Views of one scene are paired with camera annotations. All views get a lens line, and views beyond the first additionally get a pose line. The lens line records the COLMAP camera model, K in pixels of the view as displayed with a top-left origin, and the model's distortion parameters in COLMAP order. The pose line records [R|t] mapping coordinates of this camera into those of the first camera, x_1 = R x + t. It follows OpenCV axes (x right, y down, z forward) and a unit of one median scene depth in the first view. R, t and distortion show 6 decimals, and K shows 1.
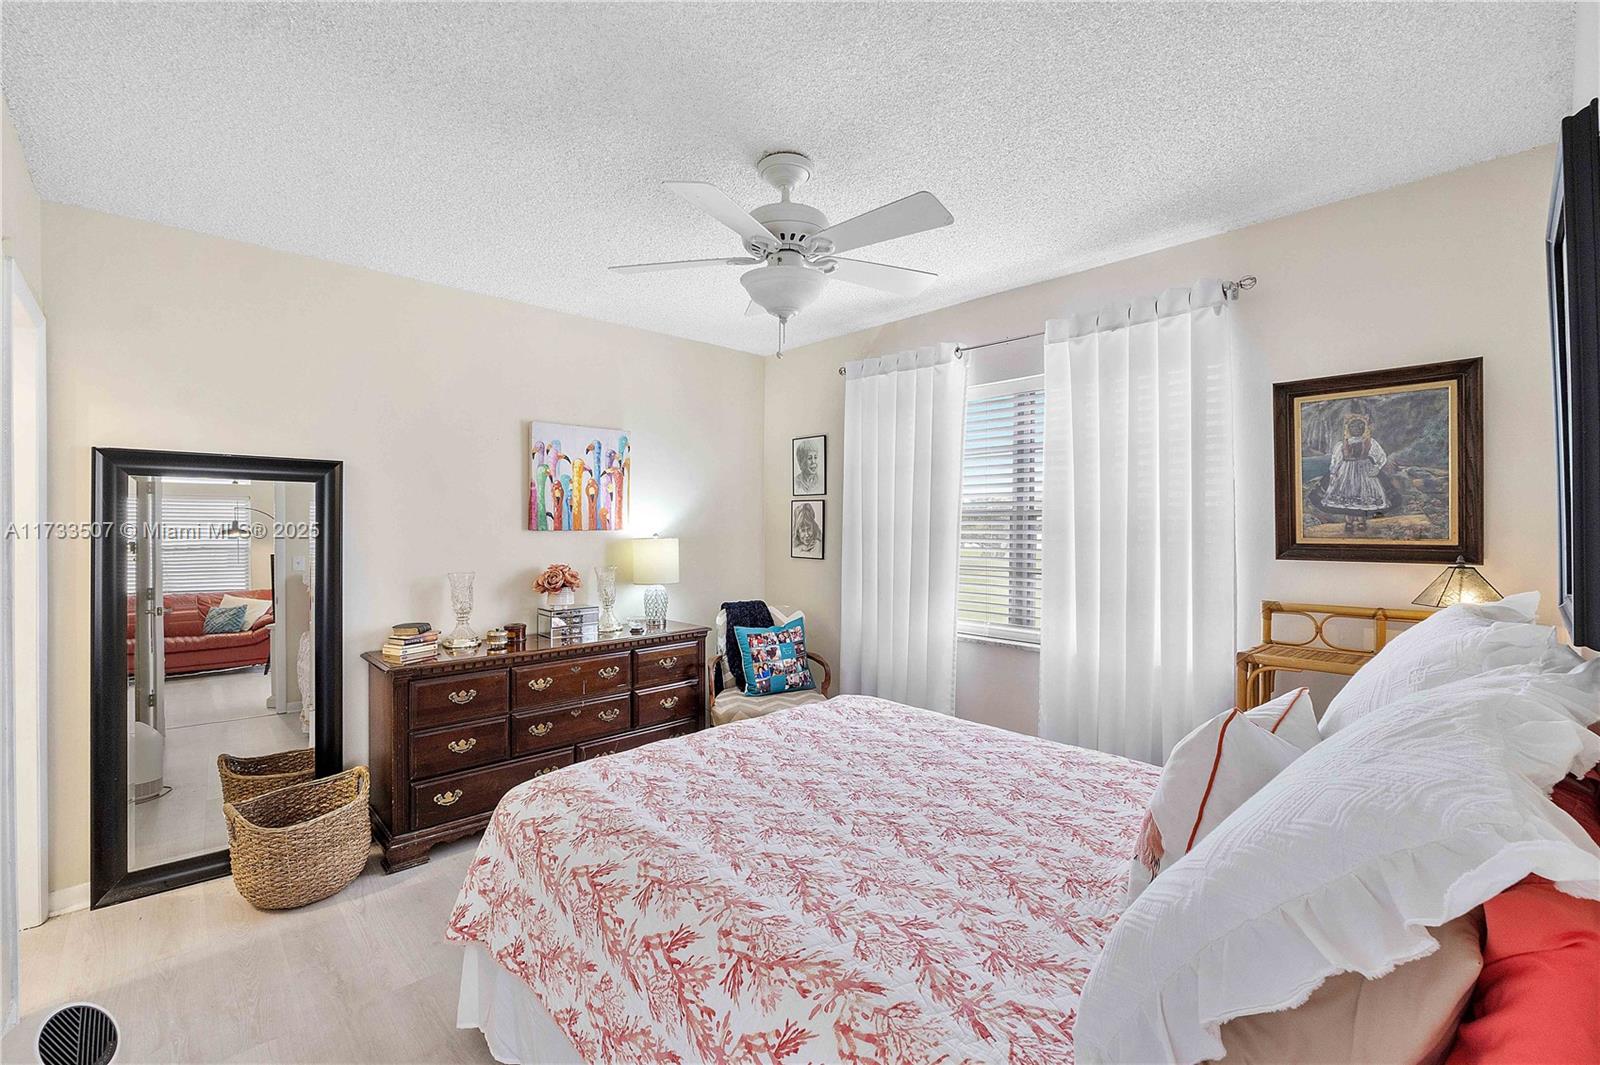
lens RADIAL K [[688.8, 0, 792.7], [0, 688.8, 531.9], [0, 0, 1]] dist [-0.008763, -0.000052]
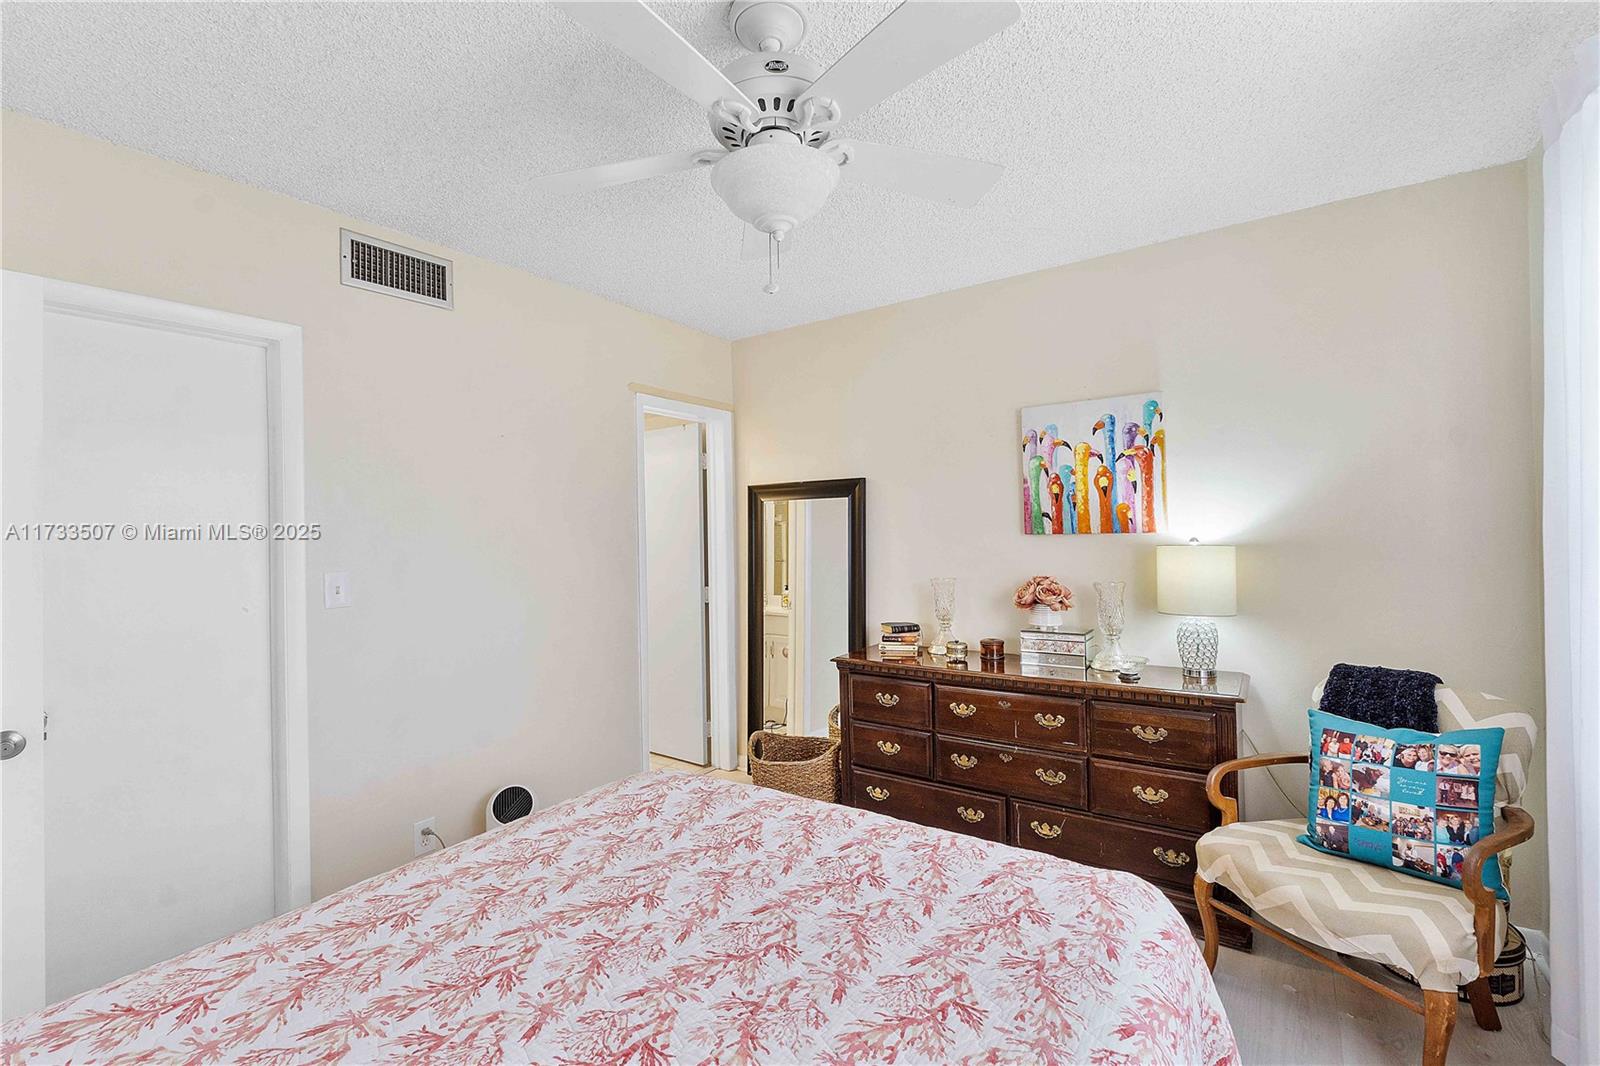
lens RADIAL K [[688.8, 0, 794.0], [0, 688.8, 532.5], [0, 0, 1]] dist [-0.008763, -0.000052]
pose [[0.202436, -0.006094, -0.979277, 0.383467], [0.009232, 0.999948, -0.004315, -0.003638], [0.979252, -0.008167, 0.202482, 0.515595]]
